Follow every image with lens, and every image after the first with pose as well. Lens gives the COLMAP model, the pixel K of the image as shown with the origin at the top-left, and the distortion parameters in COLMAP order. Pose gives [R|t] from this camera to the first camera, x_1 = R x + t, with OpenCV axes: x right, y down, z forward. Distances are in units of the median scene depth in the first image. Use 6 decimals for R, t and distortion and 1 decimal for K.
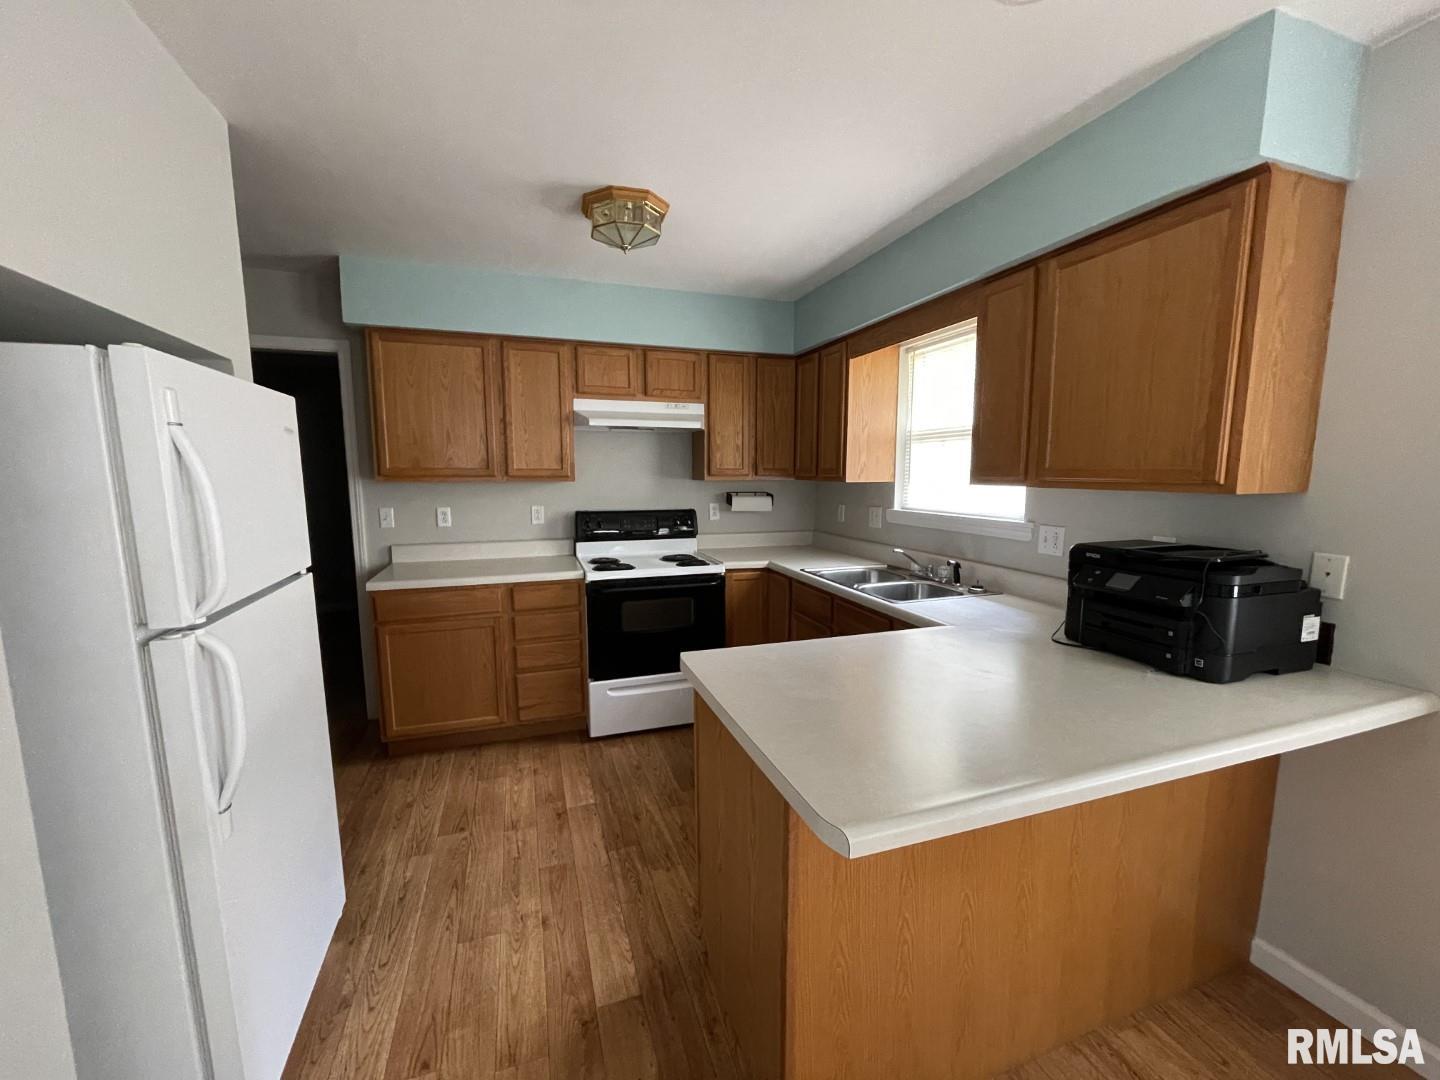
lens RADIAL K [[582.1, 0, 720.3], [0, 582.1, 544.1], [0, 0, 1]] dist [-0.005445, 0.000340]
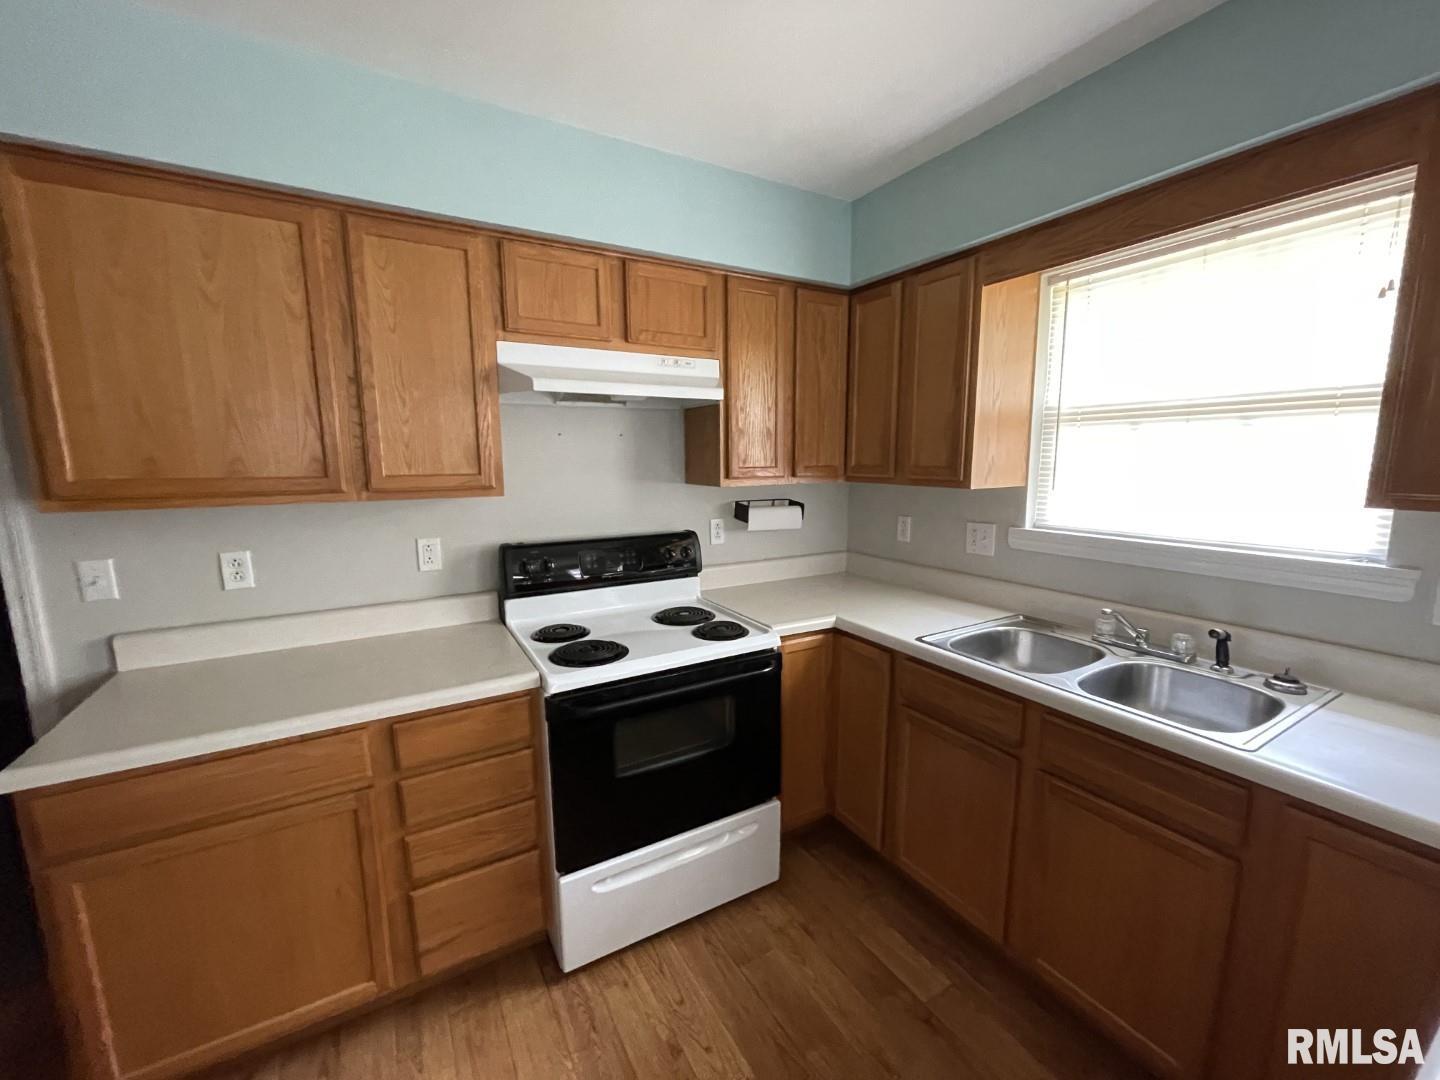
lens RADIAL K [[582.1, 0, 726.3], [0, 582.1, 546.9], [0, 0, 1]] dist [-0.005445, 0.000340]
pose [[0.980013, -0.038270, 0.195215, -0.157503], [0.032636, 0.998955, 0.031999, -0.071424], [-0.196236, -0.024989, 0.980238, 0.430715]]
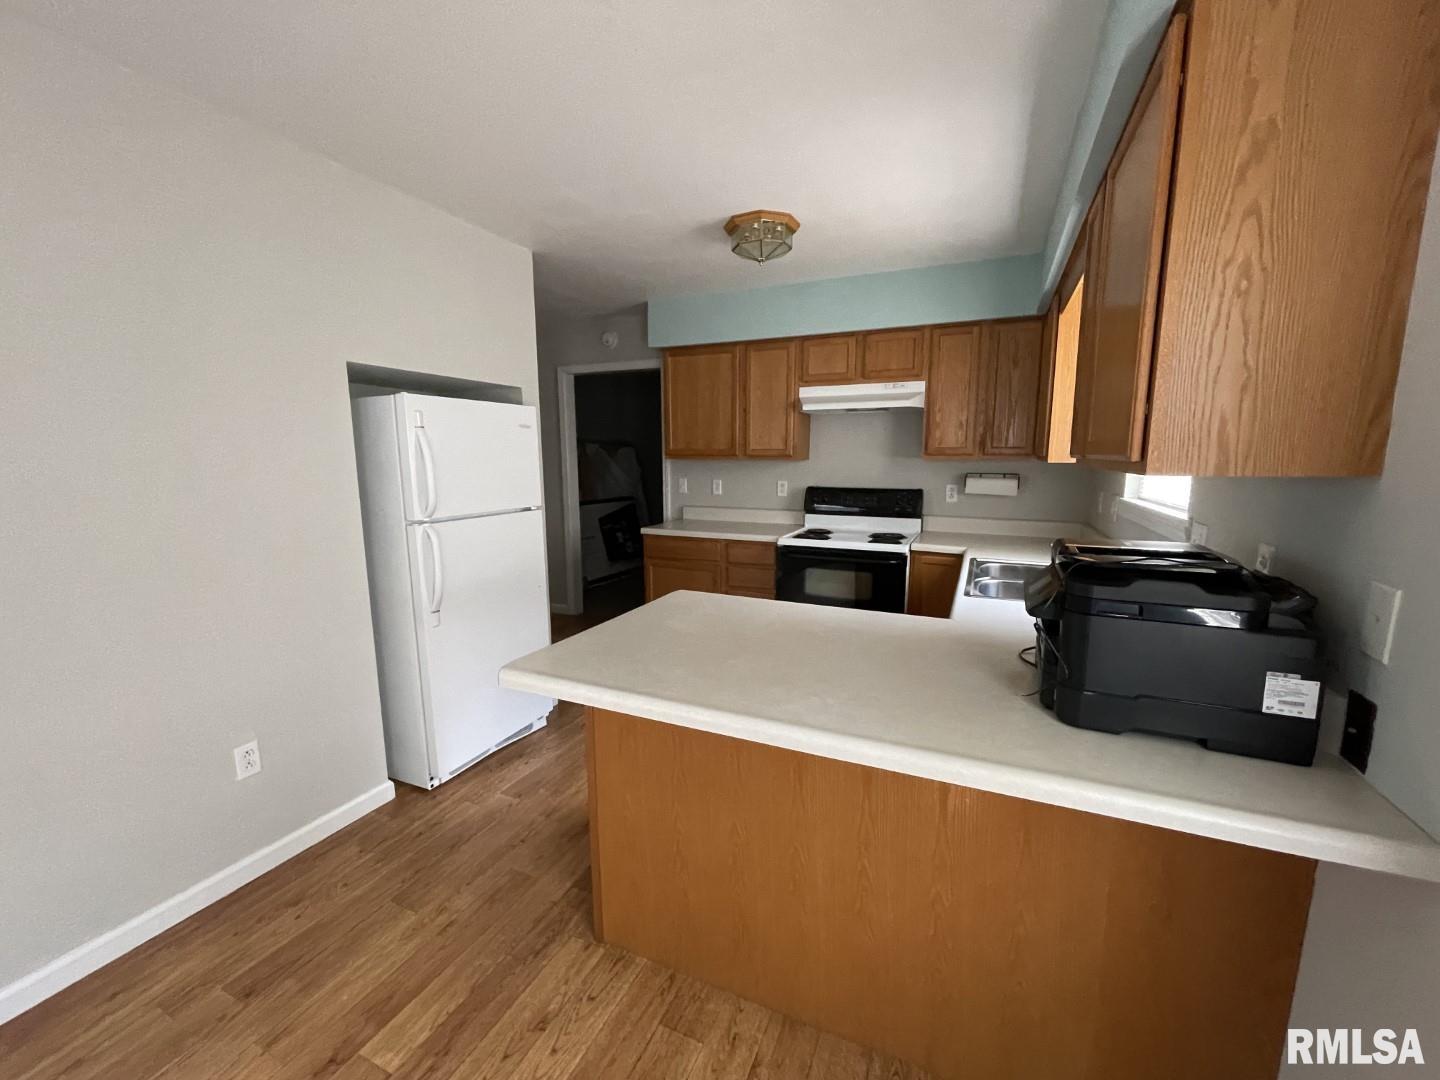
lens RADIAL K [[582.1, 0, 723.5], [0, 582.1, 546.8], [0, 0, 1]] dist [-0.005445, 0.000340]
pose [[0.726008, 0.107409, -0.679246, 0.453224], [-0.083916, 0.994183, 0.067516, -0.001819], [0.682547, 0.007982, 0.730798, 0.059546]]
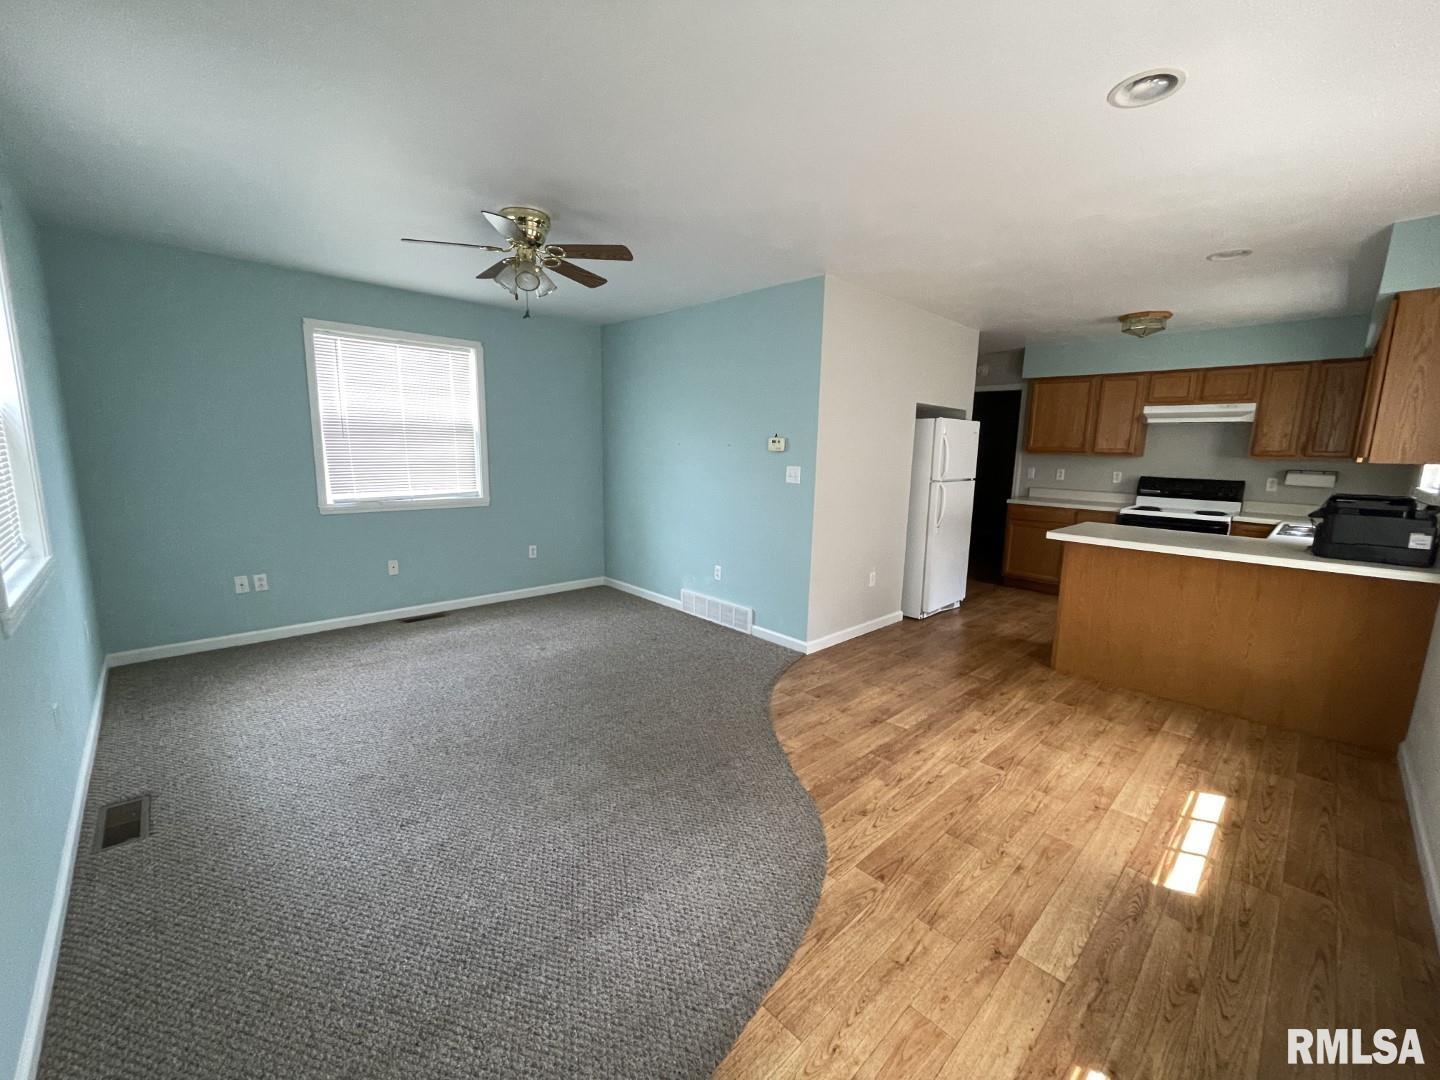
lens RADIAL K [[582.1, 0, 719.5], [0, 582.1, 545.8], [0, 0, 1]] dist [-0.005445, 0.000340]
pose [[0.412420, 0.161531, -0.896558, 0.789280], [-0.133281, 0.984264, 0.116023, 0.109244], [0.901191, 0.071644, 0.427460, -0.762486]]
